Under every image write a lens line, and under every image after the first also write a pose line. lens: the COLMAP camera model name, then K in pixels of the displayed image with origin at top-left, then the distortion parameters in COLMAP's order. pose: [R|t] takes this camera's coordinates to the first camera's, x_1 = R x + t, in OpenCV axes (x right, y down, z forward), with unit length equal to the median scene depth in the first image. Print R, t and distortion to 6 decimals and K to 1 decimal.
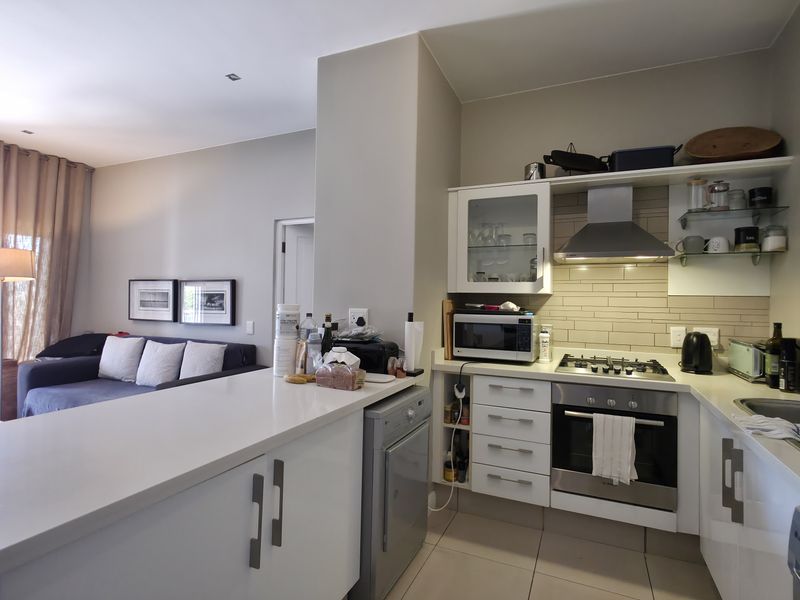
lens RADIAL K [[423.3, 0, 399.4], [0, 423.3, 293.3], [0, 0, 1]] dist [0.001241, -0.000513]
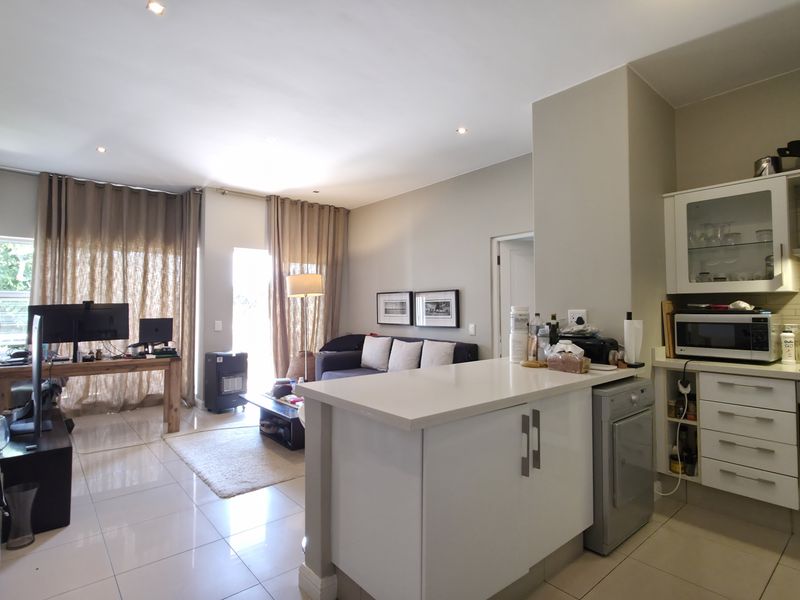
lens RADIAL K [[423.3, 0, 399.4], [0, 423.3, 293.3], [0, 0, 1]] dist [0.001241, -0.000513]
pose [[0.900925, -0.033326, -0.432693, -0.028704], [0.024045, 0.999349, -0.026904, 0.009304], [0.433307, 0.013835, 0.901140, -0.232447]]
